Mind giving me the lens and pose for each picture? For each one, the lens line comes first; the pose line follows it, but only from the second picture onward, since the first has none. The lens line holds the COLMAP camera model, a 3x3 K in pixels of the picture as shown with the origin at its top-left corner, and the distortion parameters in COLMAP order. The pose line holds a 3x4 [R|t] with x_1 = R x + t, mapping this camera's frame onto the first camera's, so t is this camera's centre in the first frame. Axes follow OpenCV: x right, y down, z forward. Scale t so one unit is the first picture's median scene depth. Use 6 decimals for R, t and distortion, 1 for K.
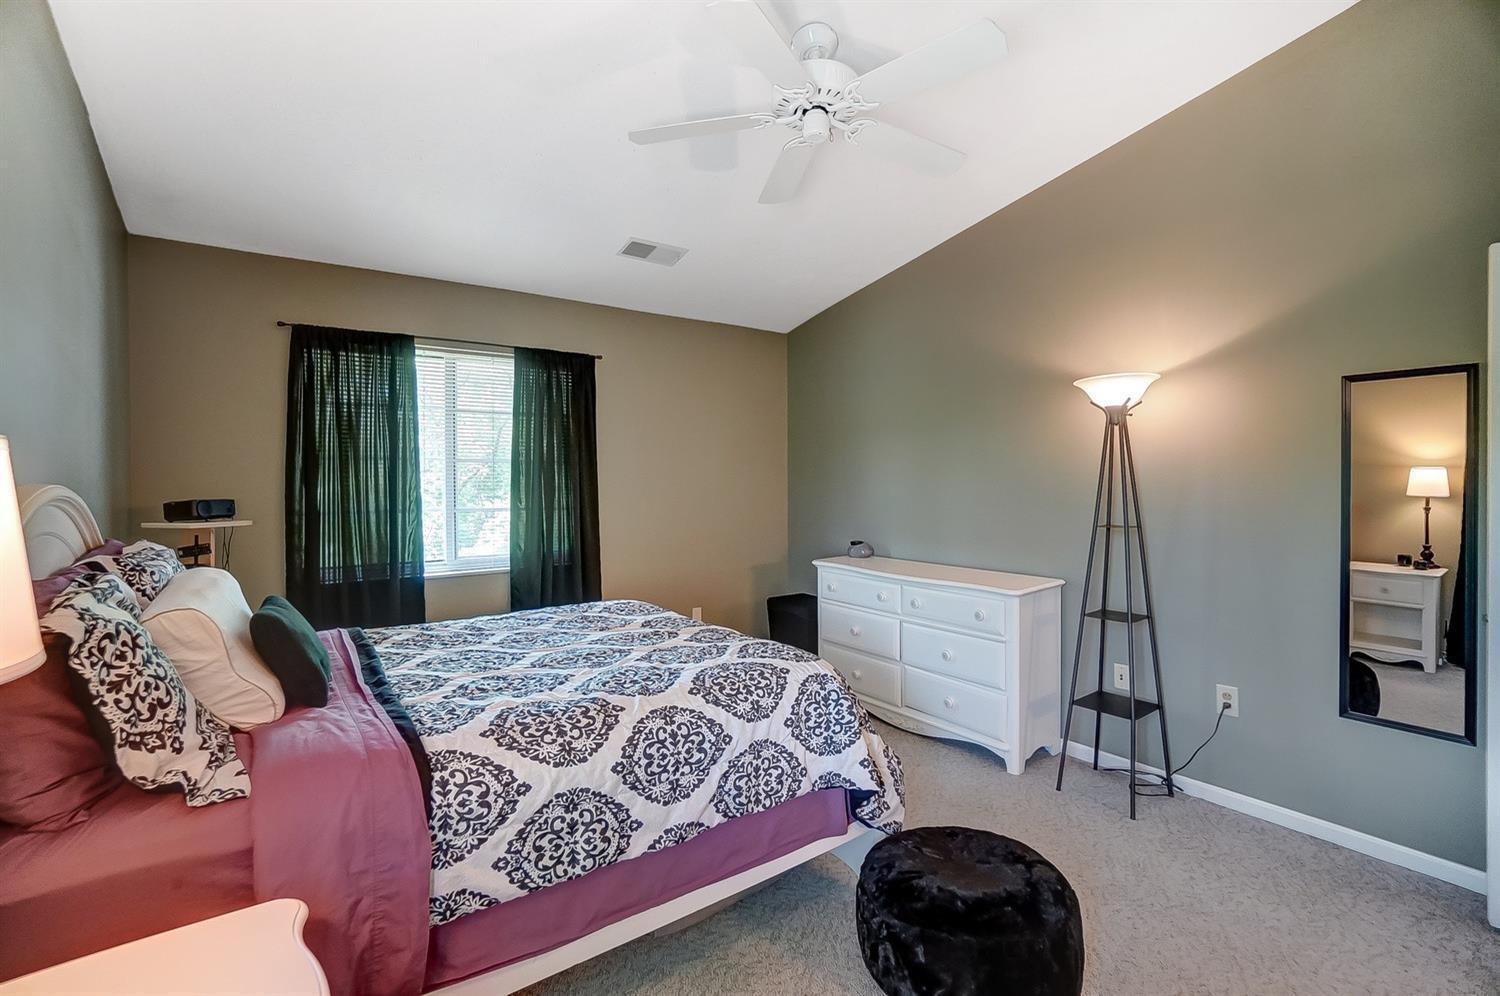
lens RADIAL K [[660.3, 0, 740.0], [0, 660.3, 486.4], [0, 0, 1]] dist [-0.057838, 0.018685]
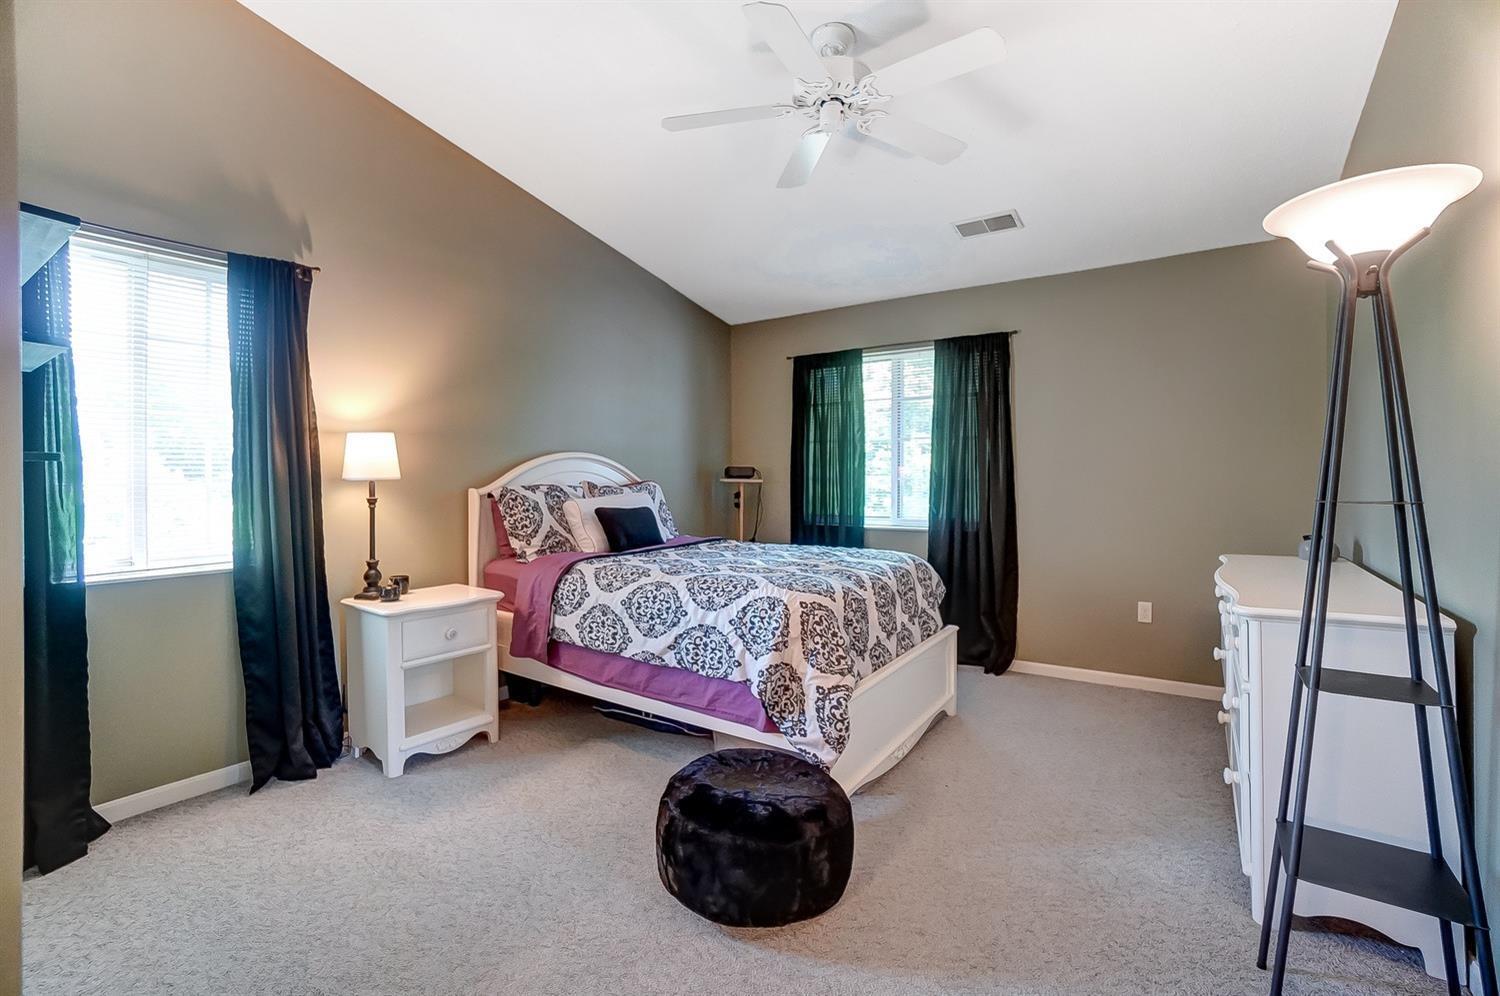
lens RADIAL K [[660.3, 0, 740.0], [0, 660.3, 486.4], [0, 0, 1]] dist [-0.057838, 0.018685]
pose [[0.328571, 0.017609, -0.944315, 1.200220], [-0.011539, 0.999826, 0.014629, 0.064785], [0.944409, 0.006090, 0.328717, 0.532287]]
